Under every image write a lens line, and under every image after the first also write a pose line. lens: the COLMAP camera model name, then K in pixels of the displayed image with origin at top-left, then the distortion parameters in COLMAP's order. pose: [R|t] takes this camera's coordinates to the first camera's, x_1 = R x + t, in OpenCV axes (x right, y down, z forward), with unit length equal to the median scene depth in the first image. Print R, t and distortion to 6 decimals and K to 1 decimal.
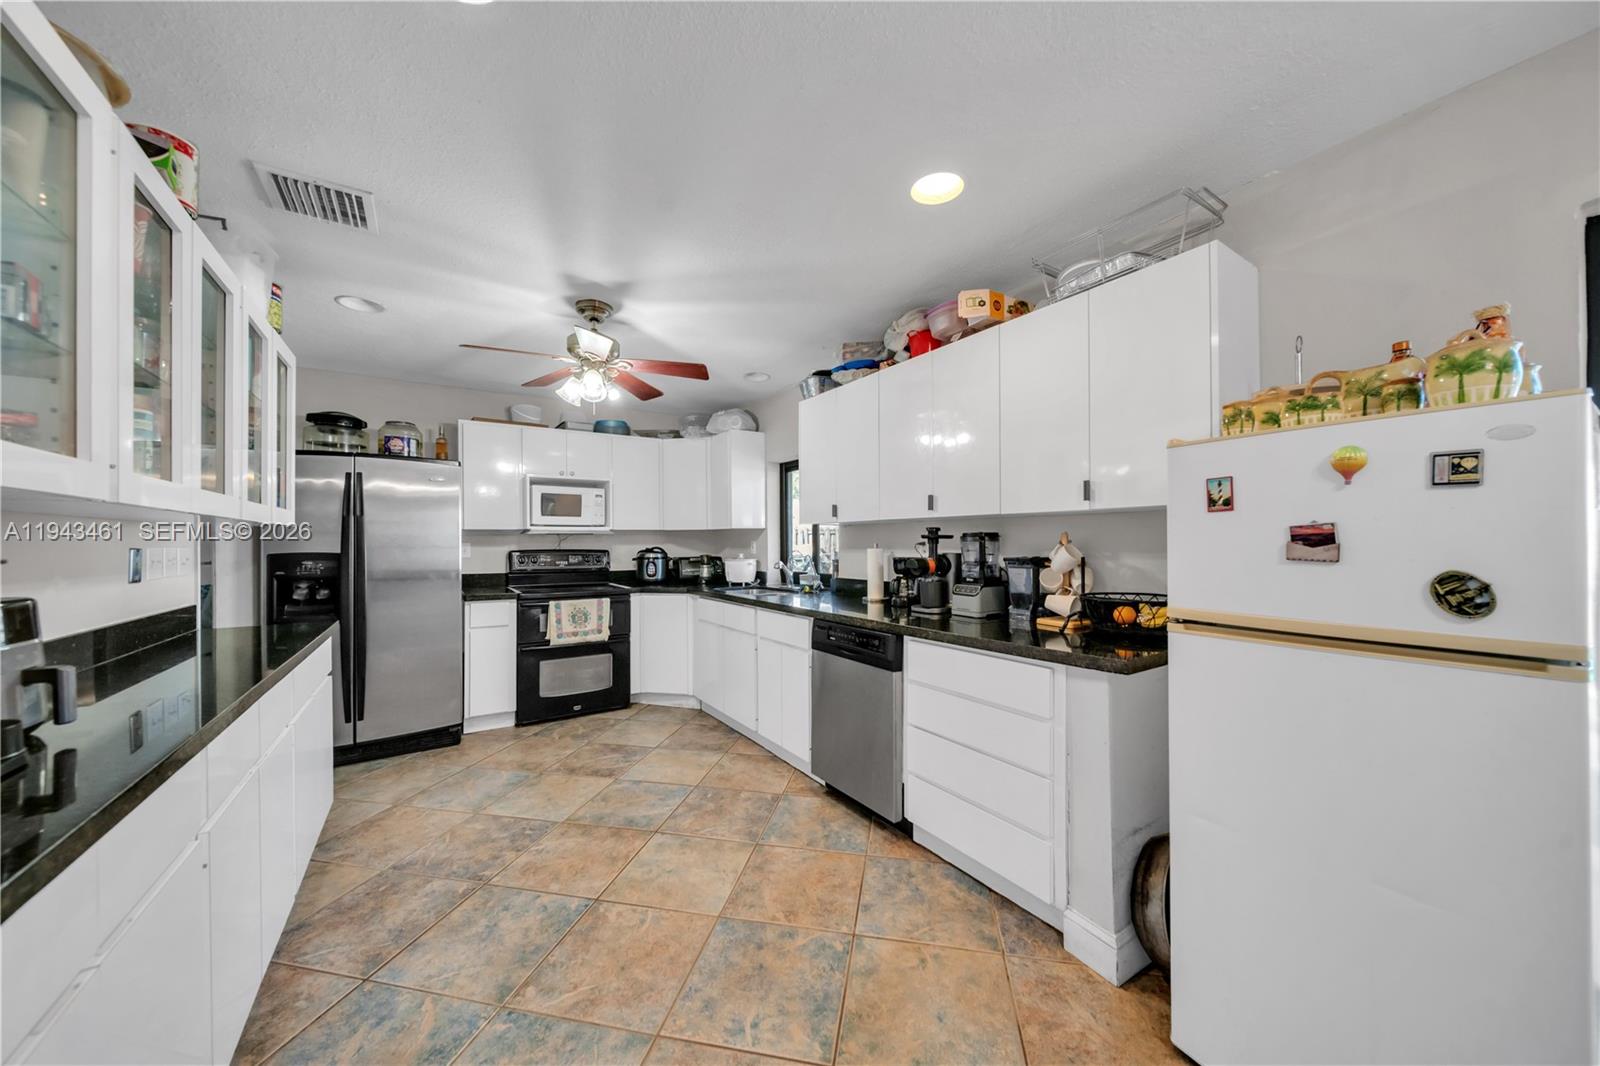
lens RADIAL K [[554.3, 0, 799.5], [0, 554.3, 538.3], [0, 0, 1]] dist [-0.001051, -0.000639]
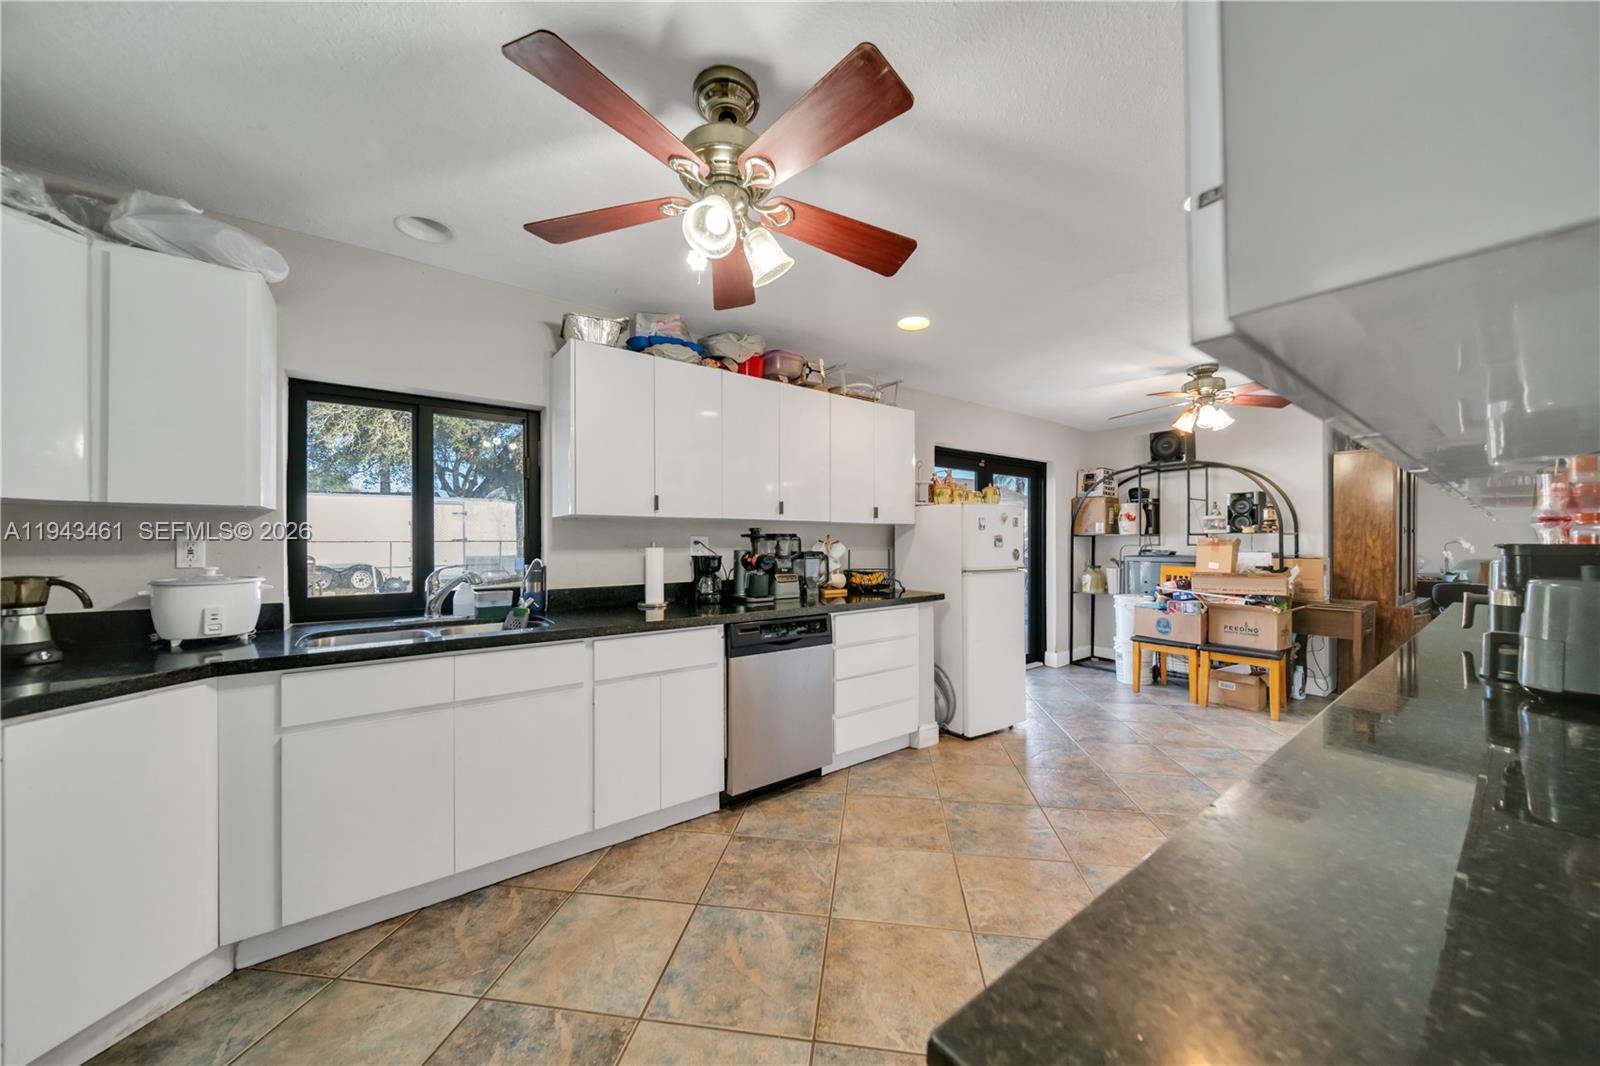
lens RADIAL K [[554.3, 0, 798.9], [0, 554.3, 541.8], [0, 0, 1]] dist [-0.001051, -0.000639]
pose [[-0.070726, 0.016581, 0.997358, -0.936393], [0.001183, 0.999863, -0.016539, 0.028550], [-0.997495, 0.000010, -0.070736, 1.008931]]
